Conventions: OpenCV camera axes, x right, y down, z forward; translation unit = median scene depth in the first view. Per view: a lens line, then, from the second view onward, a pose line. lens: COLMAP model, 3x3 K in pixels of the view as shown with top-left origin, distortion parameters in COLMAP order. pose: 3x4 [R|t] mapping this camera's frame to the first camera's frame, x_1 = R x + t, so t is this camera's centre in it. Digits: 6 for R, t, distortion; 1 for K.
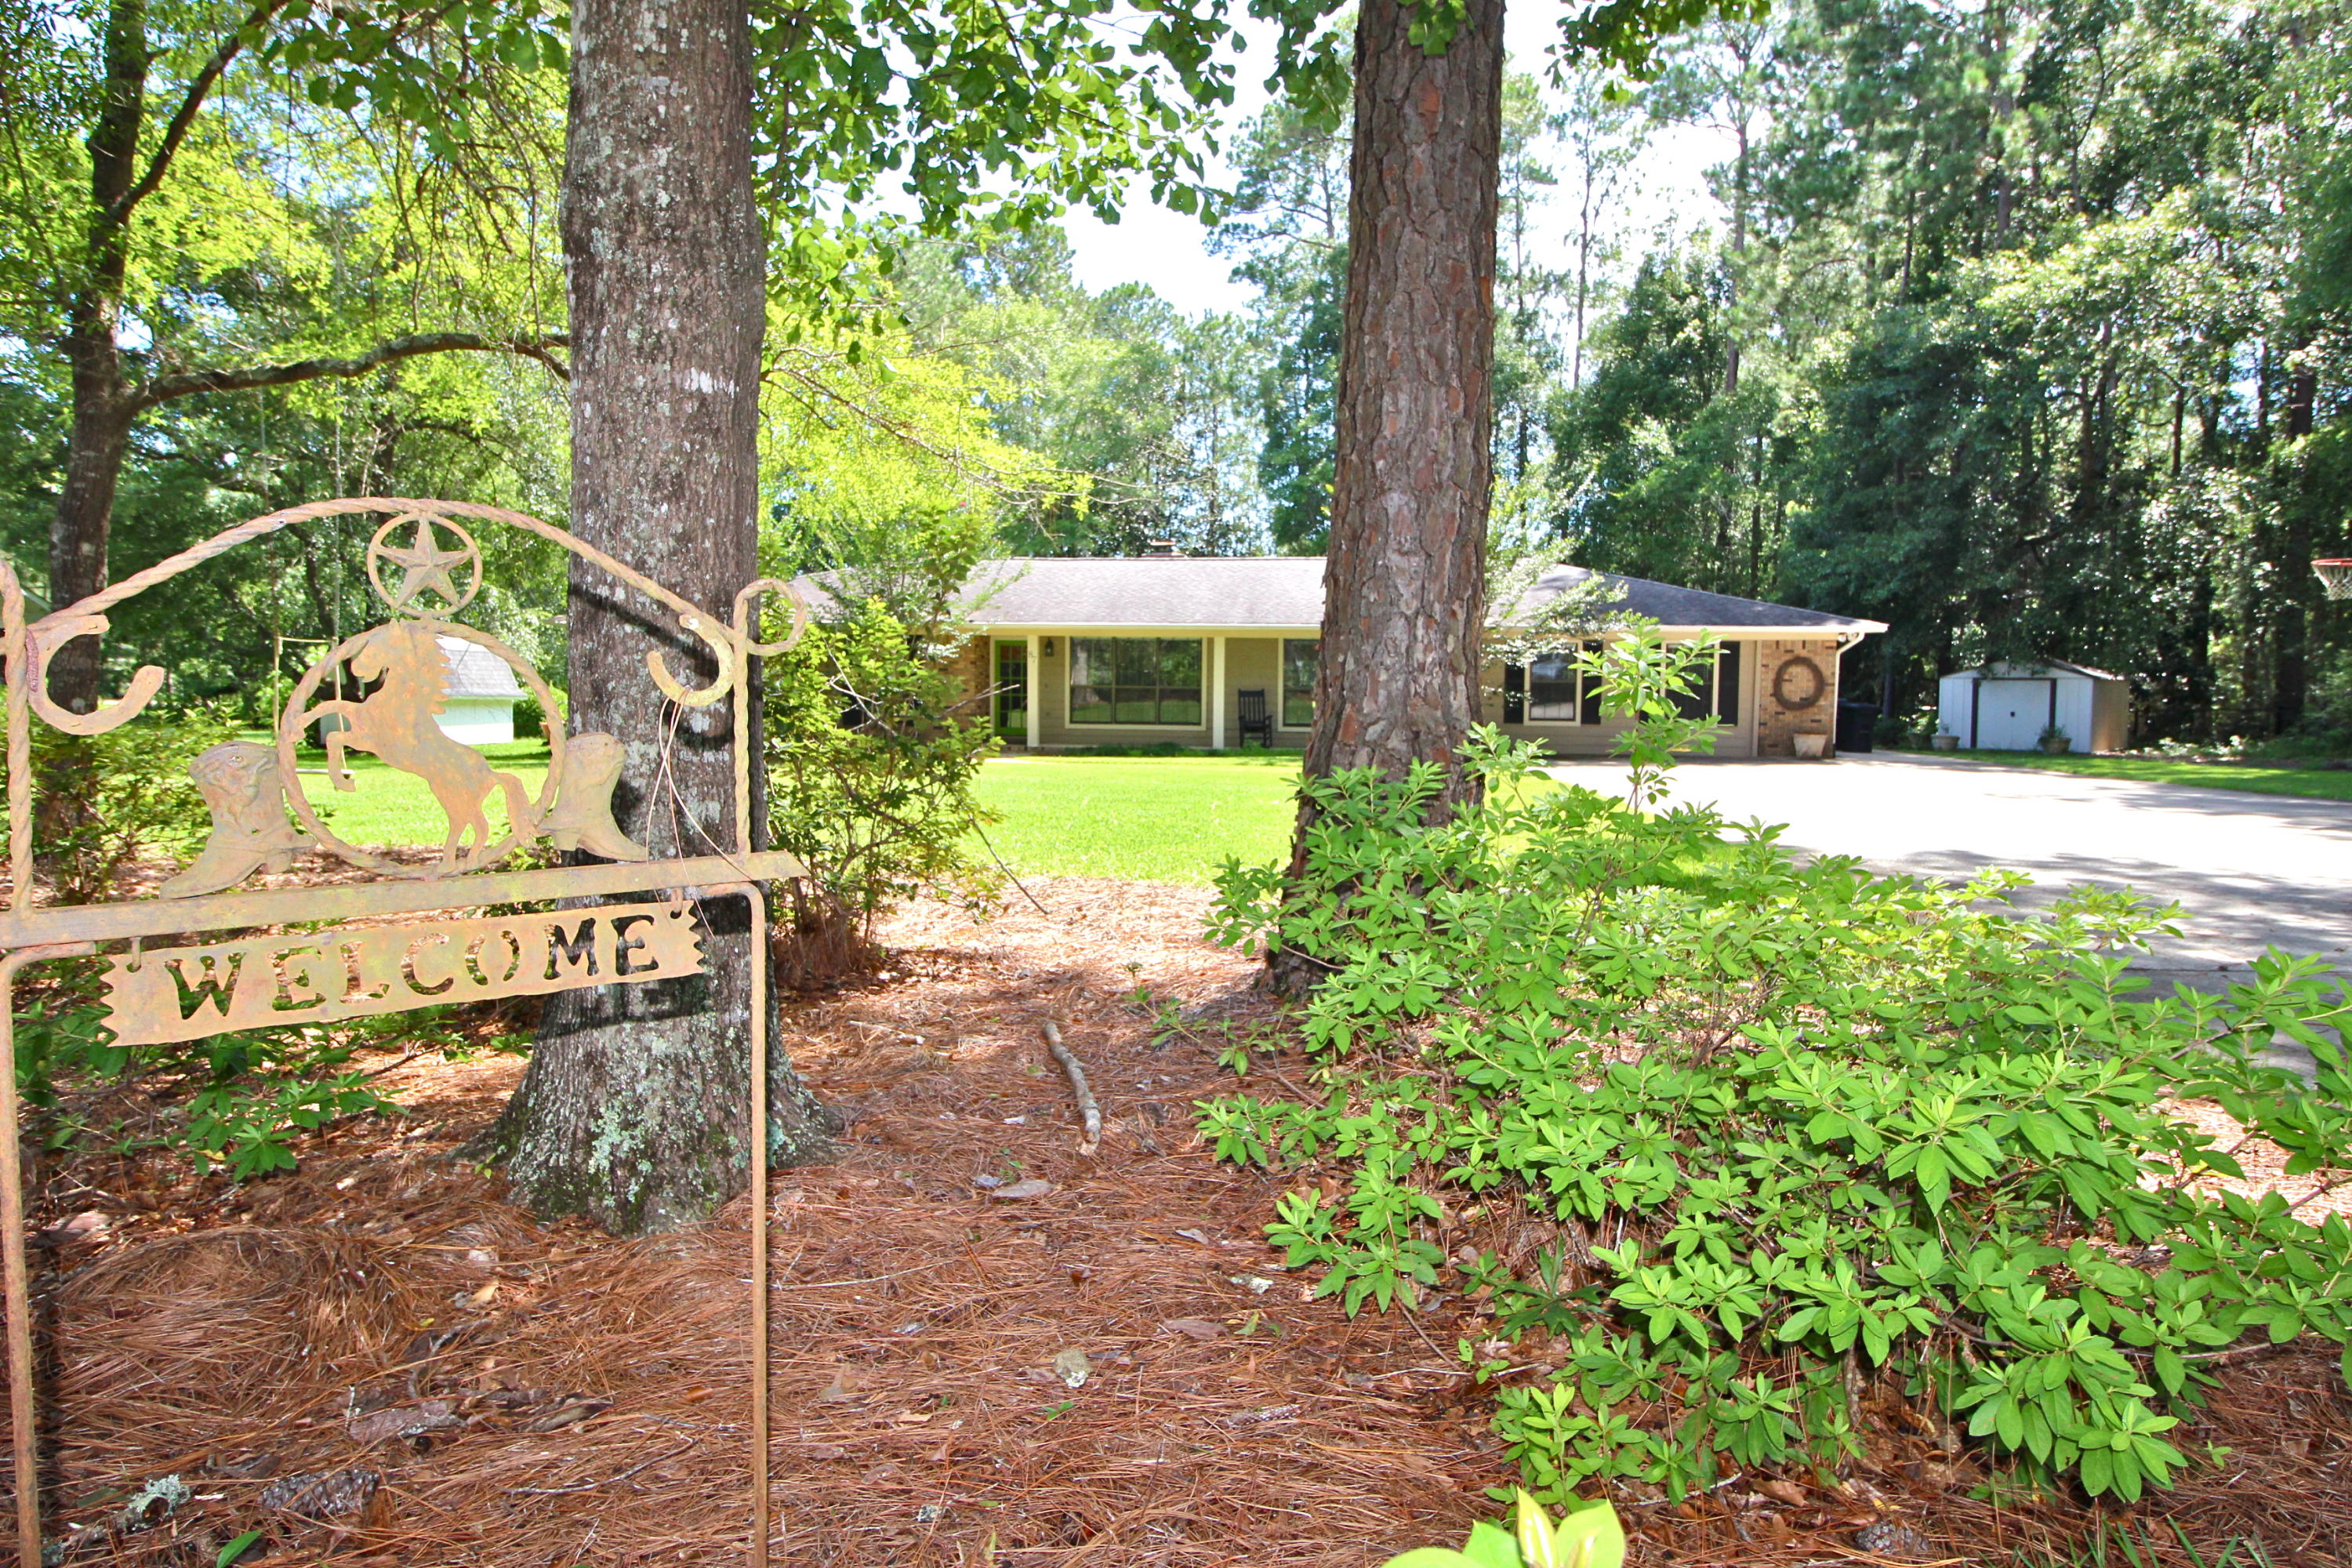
lens RADIAL K [[1492.2, 0, 1176.0], [0, 1492.2, 784.0], [0, 0, 1]] dist [0.004442, 0.000570]
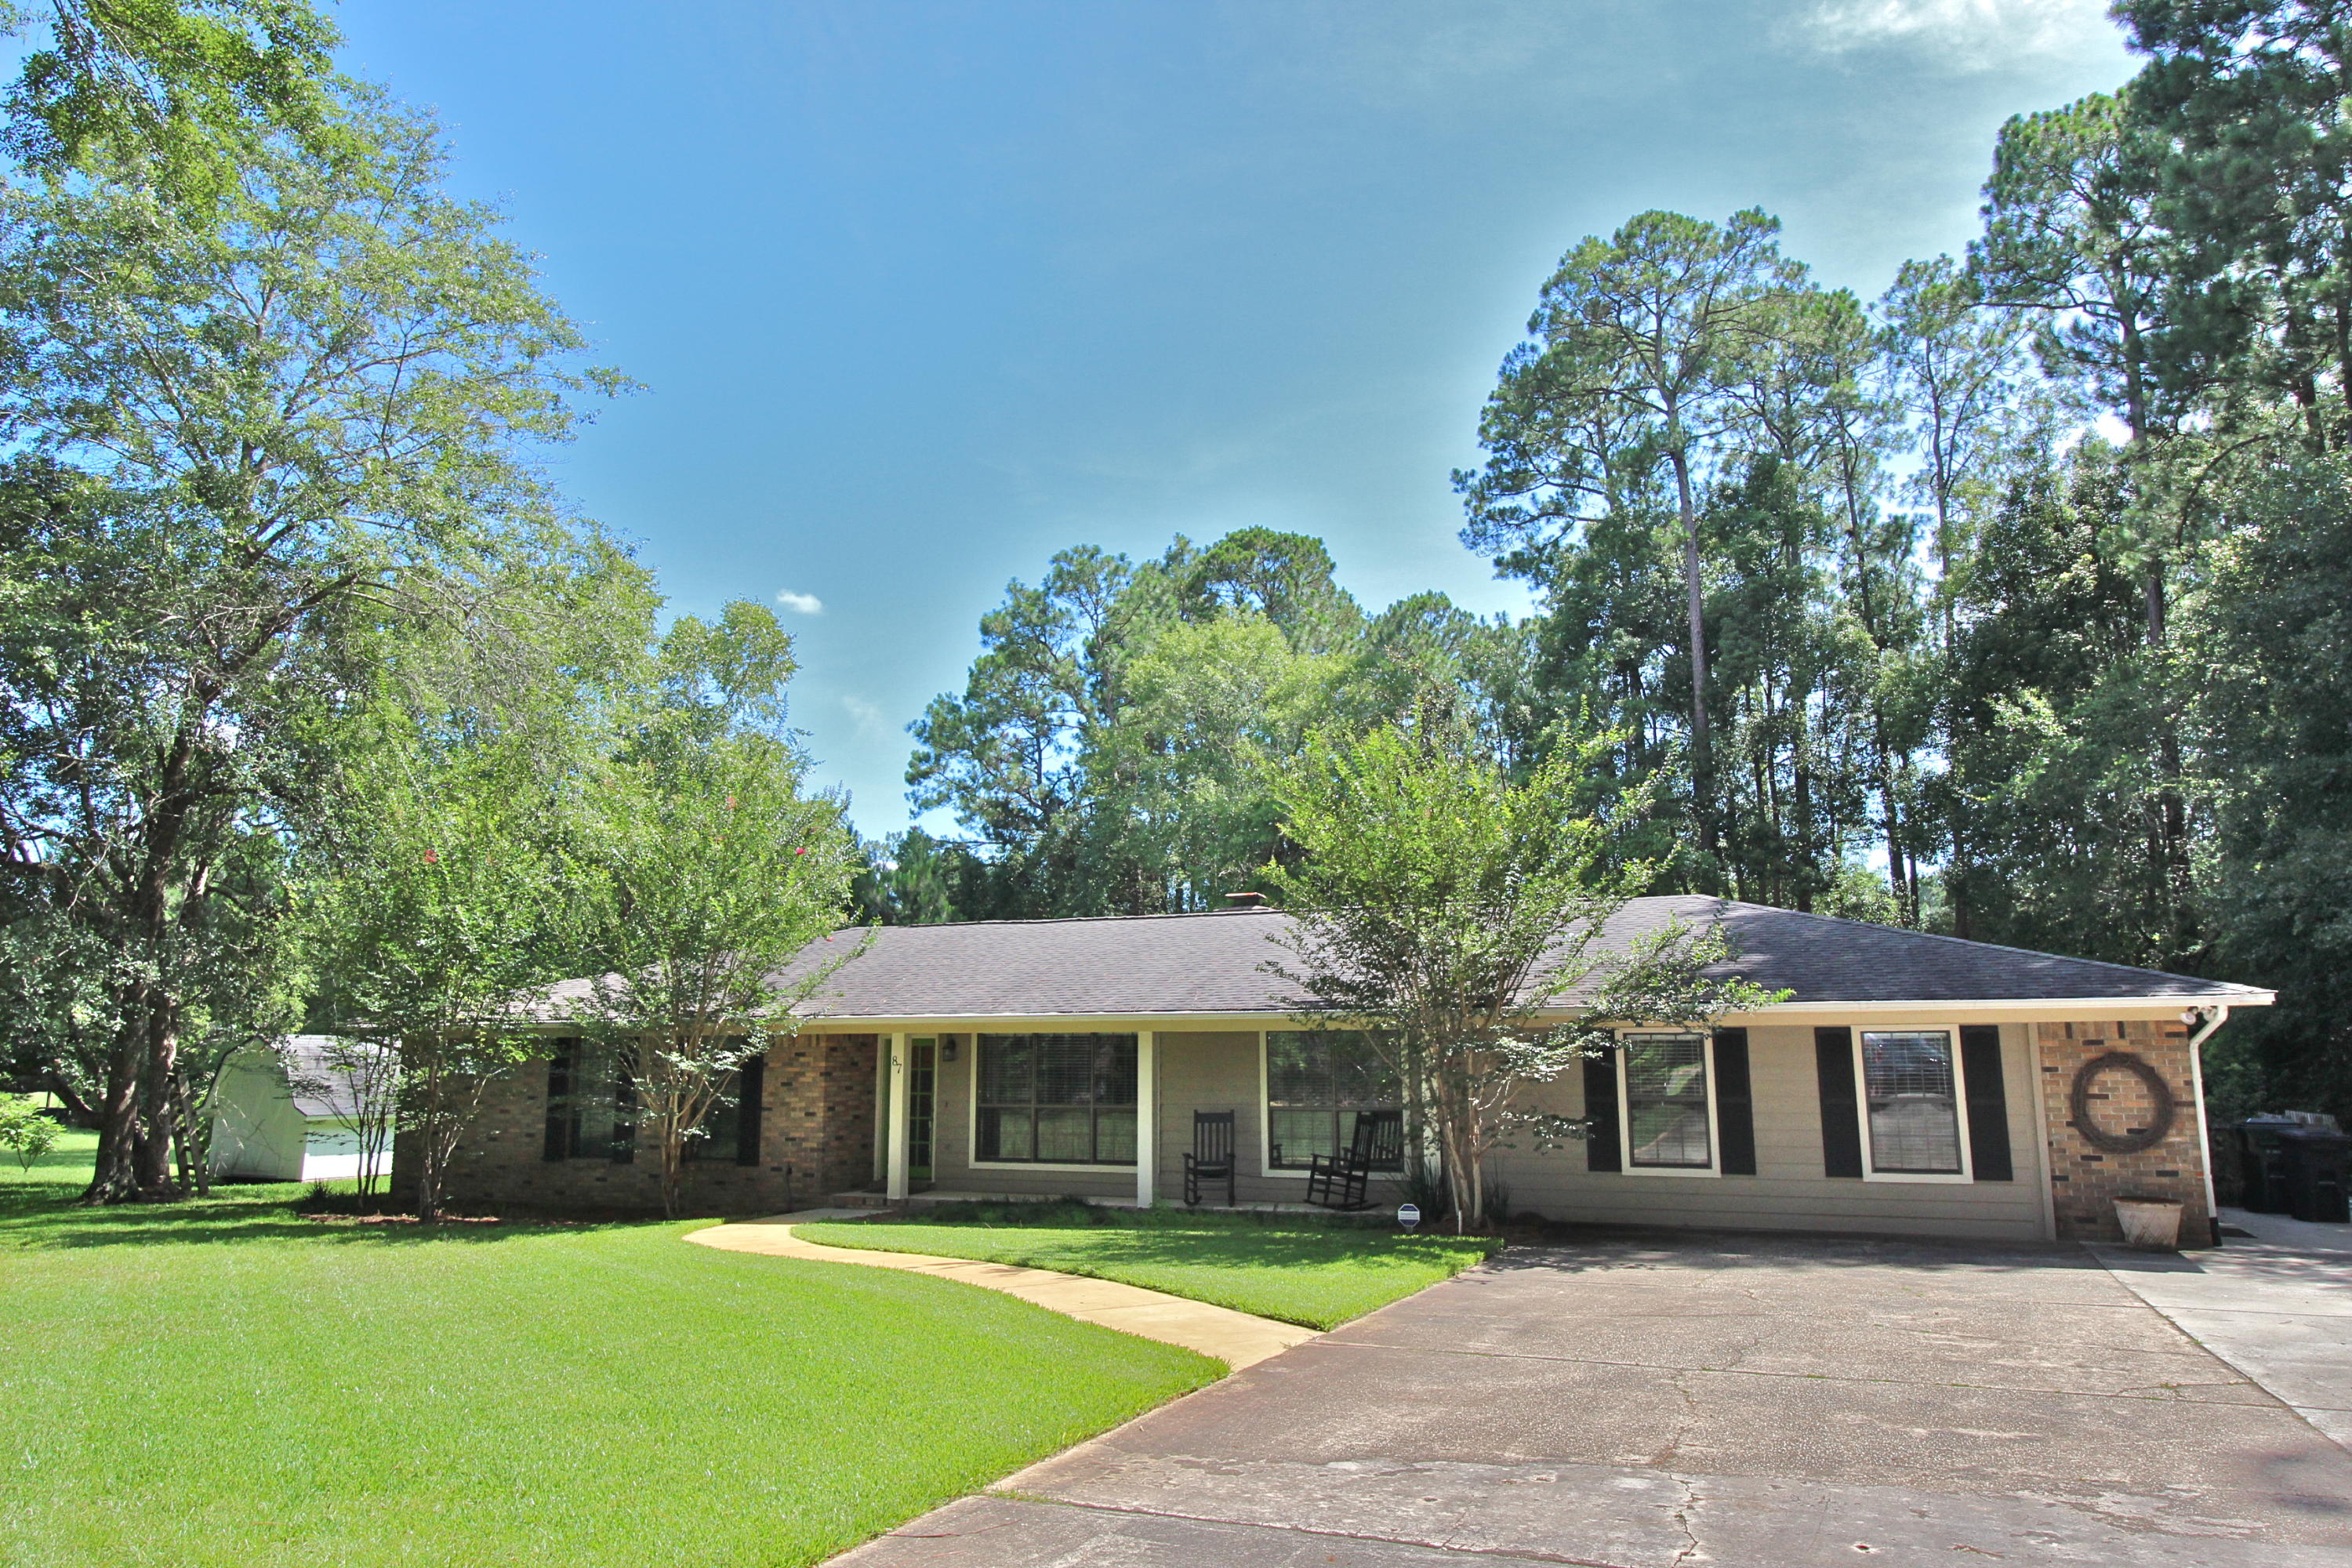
lens RADIAL K [[1617.6, 0, 1176.0], [0, 1617.6, 784.0], [0, 0, 1]] dist [-0.005409, -0.005271]
pose [[0.958932, -0.059600, -0.277303, 0.141534], [-0.005429, 0.973637, -0.228037, -0.024433], [0.283583, 0.220177, 0.933329, 0.181332]]
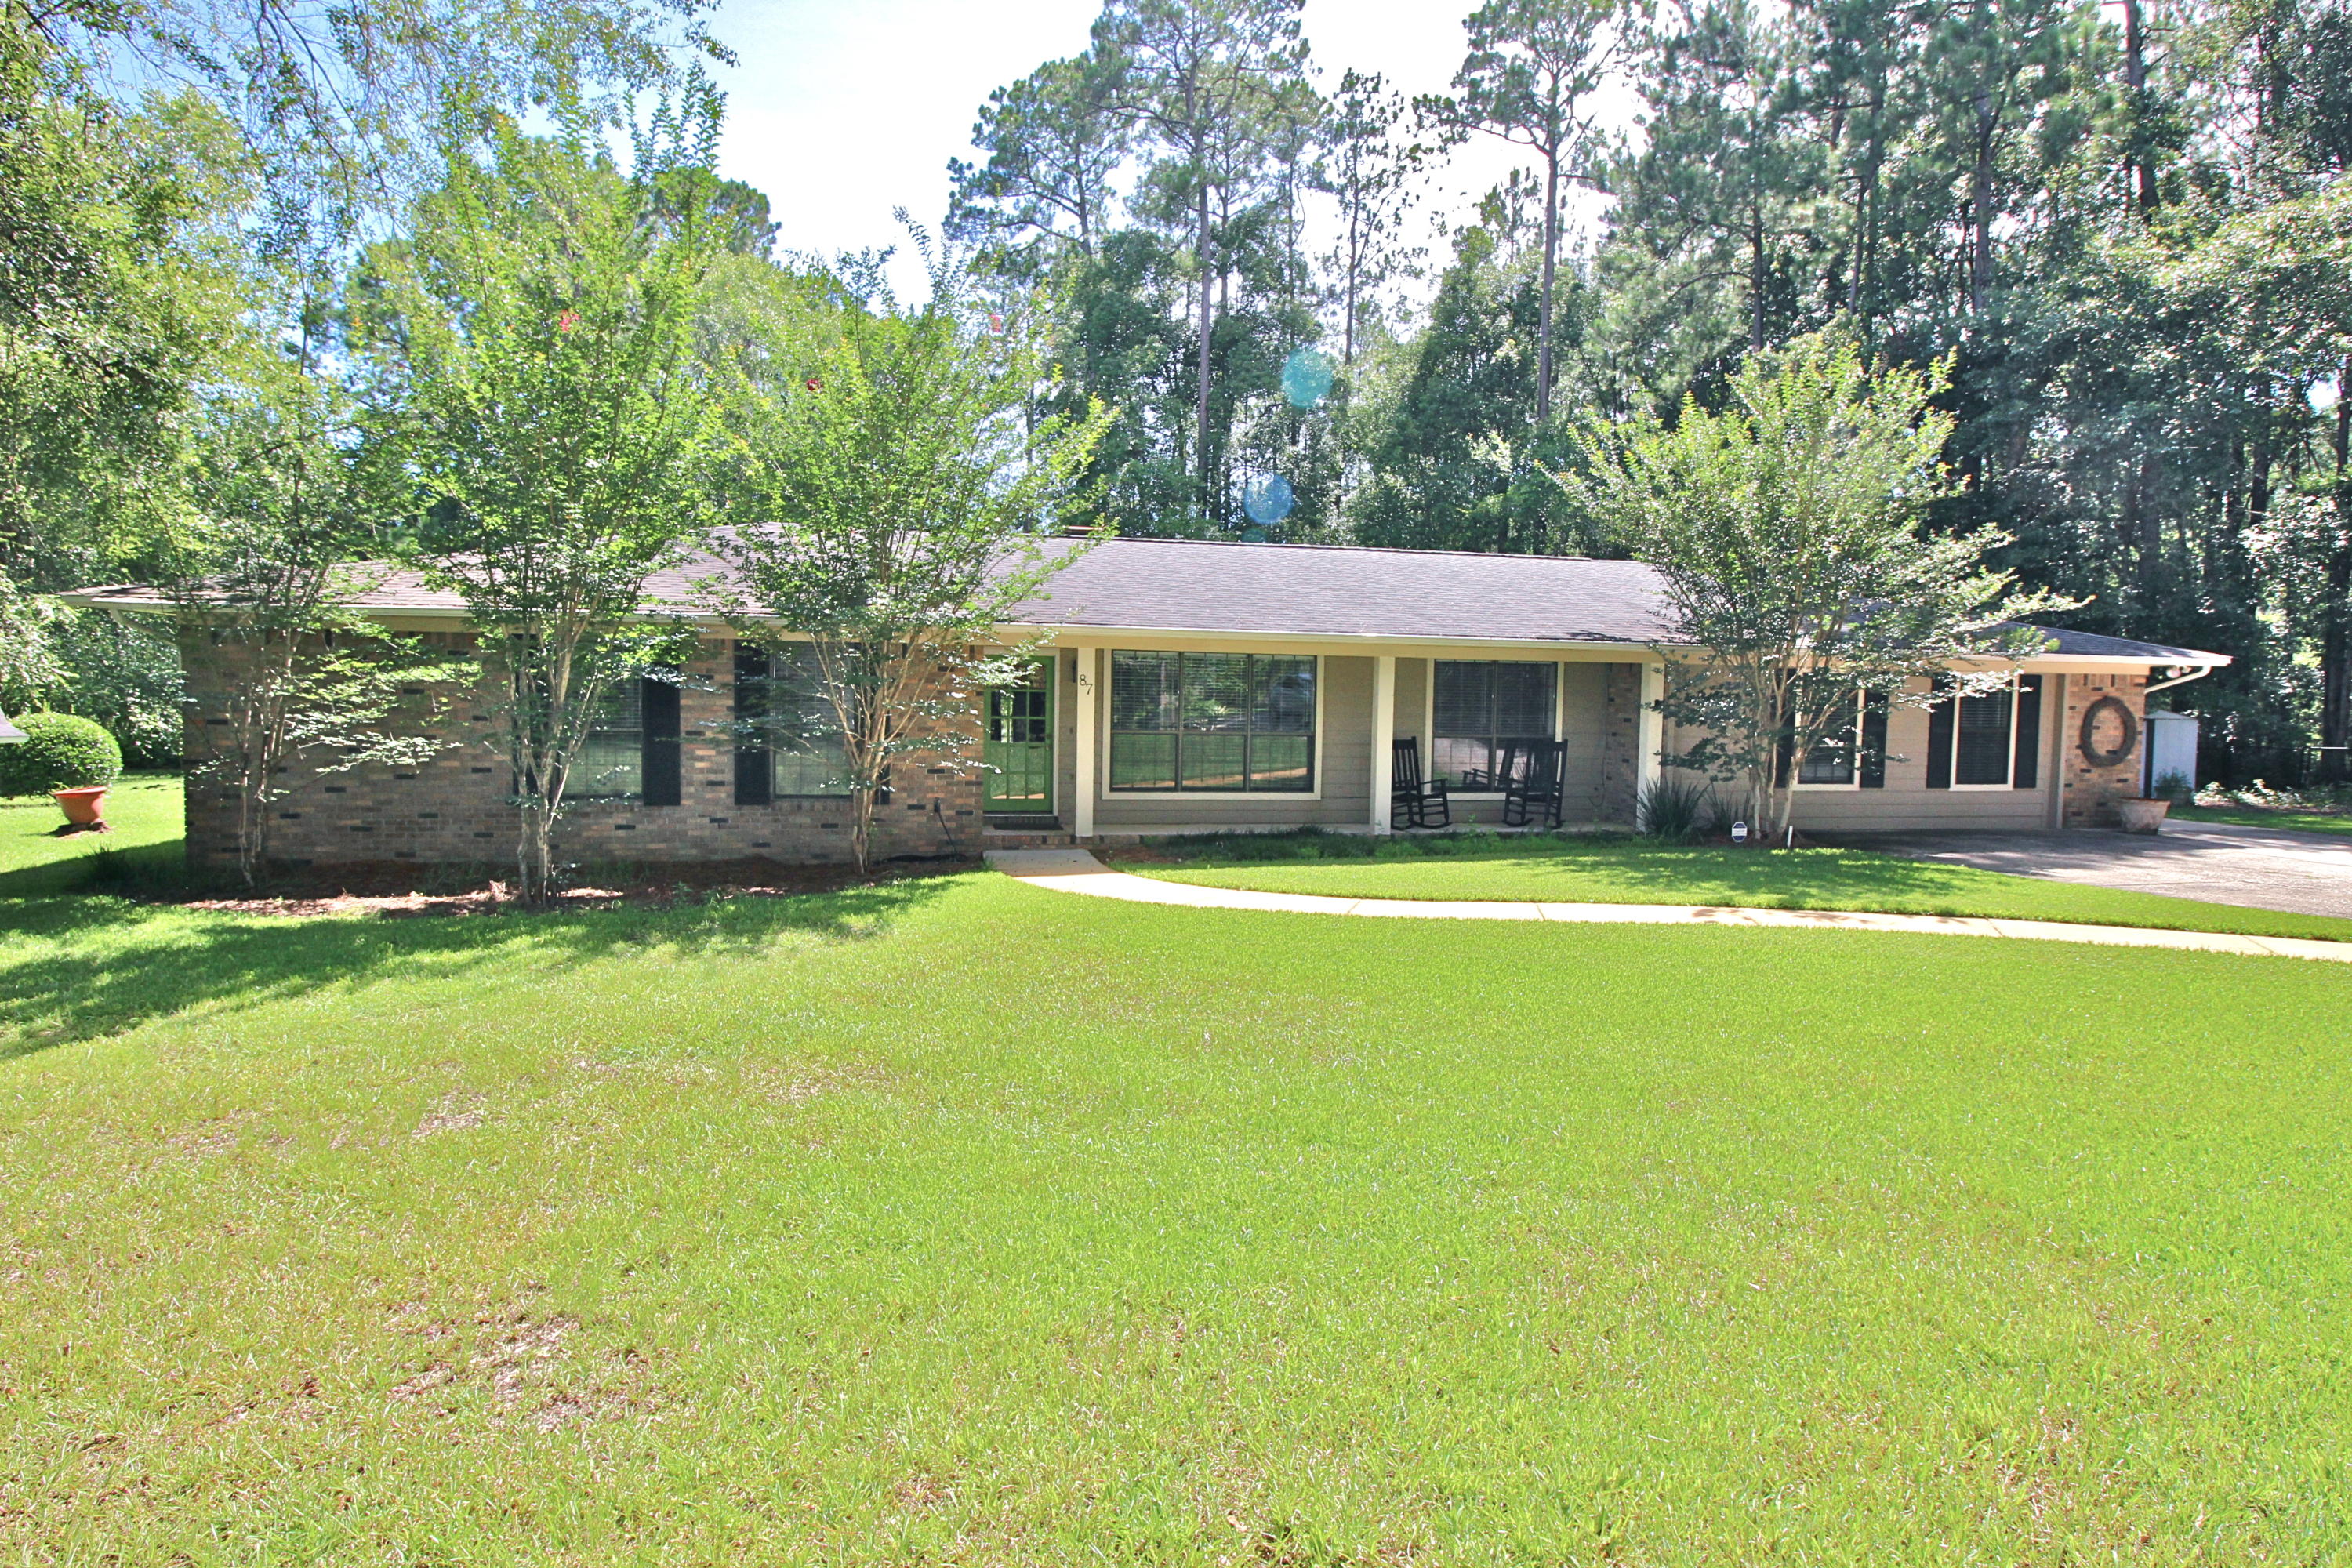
lens RADIAL K [[1302.0, 0, 1173.1], [0, 1302.0, 717.6], [0, 0, 1]] dist [-0.004362, -0.000402]
pose [[0.947612, 0.002040, 0.319418, -0.134884], [0.014397, 0.998691, -0.049088, -0.026921], [-0.319100, 0.051115, 0.946342, 0.289765]]
